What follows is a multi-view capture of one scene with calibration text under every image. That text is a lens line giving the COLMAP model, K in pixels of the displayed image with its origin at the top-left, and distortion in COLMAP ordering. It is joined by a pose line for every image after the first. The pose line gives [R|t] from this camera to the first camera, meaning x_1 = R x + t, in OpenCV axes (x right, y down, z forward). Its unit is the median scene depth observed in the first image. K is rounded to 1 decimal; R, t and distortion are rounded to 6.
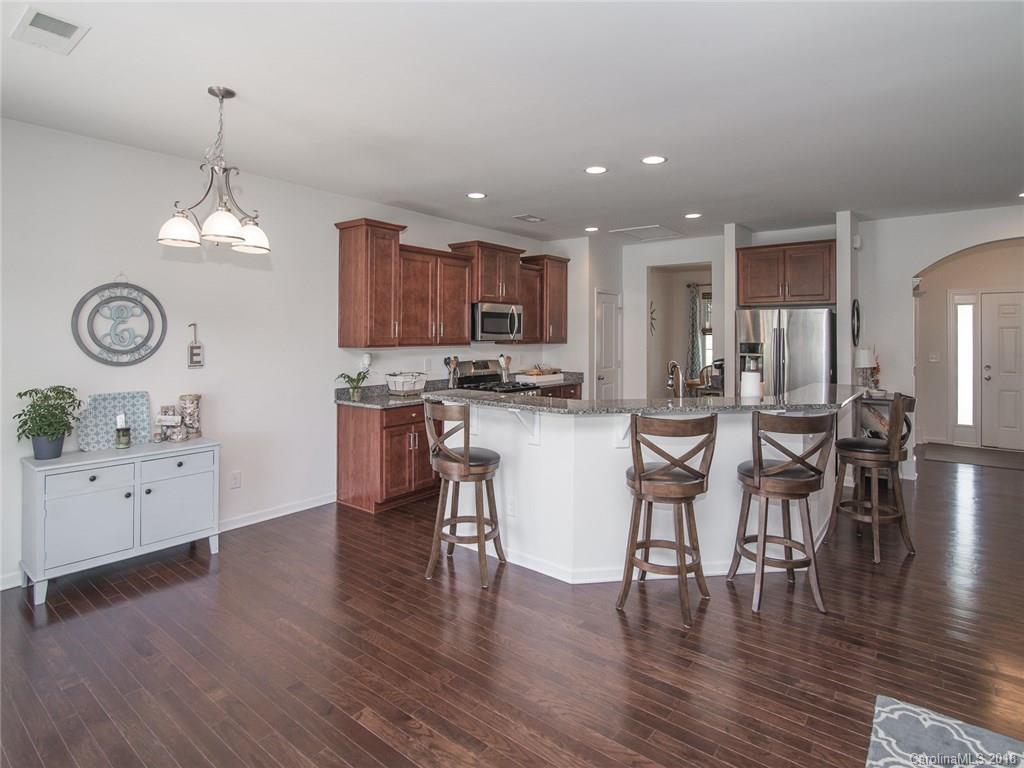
lens RADIAL K [[589.3, 0, 534.4], [0, 589.3, 326.8], [0, 0, 1]] dist [-0.012764, -0.002644]
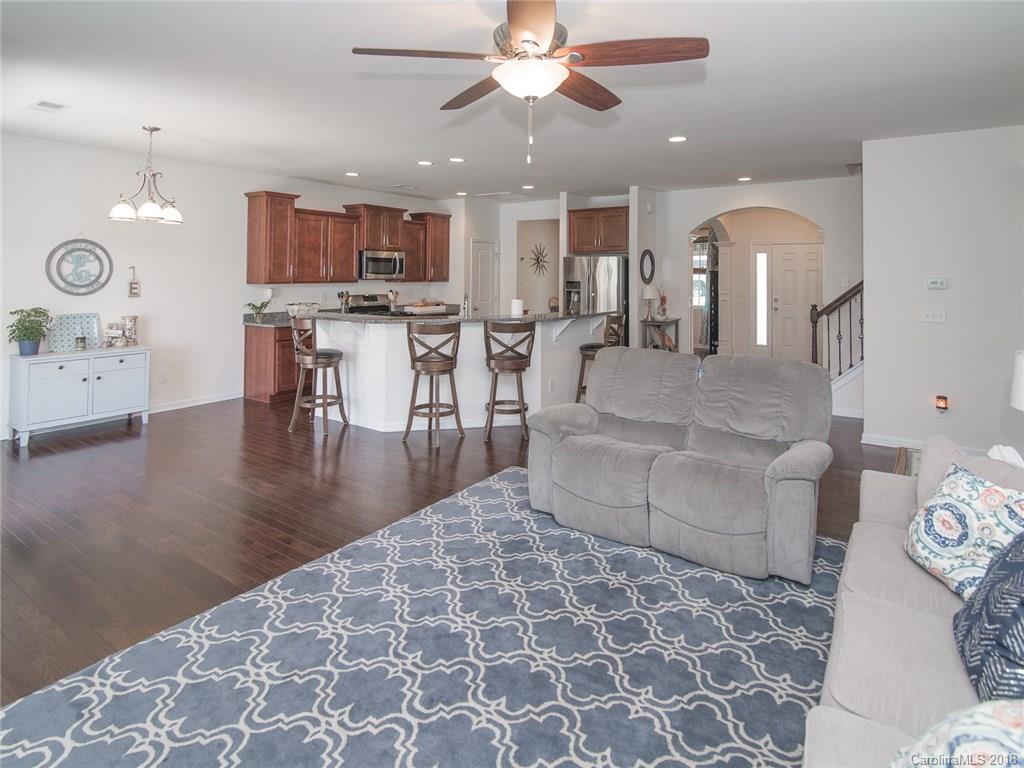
lens RADIAL K [[589.3, 0, 567.7], [0, 589.3, 258.0], [0, 0, 1]] dist [-0.012764, -0.002644]
pose [[0.994848, 0.004105, 0.101293, 0.254188], [-0.002579, 0.999881, -0.015192, -0.005766], [-0.101343, 0.014853, 0.994741, -0.406180]]
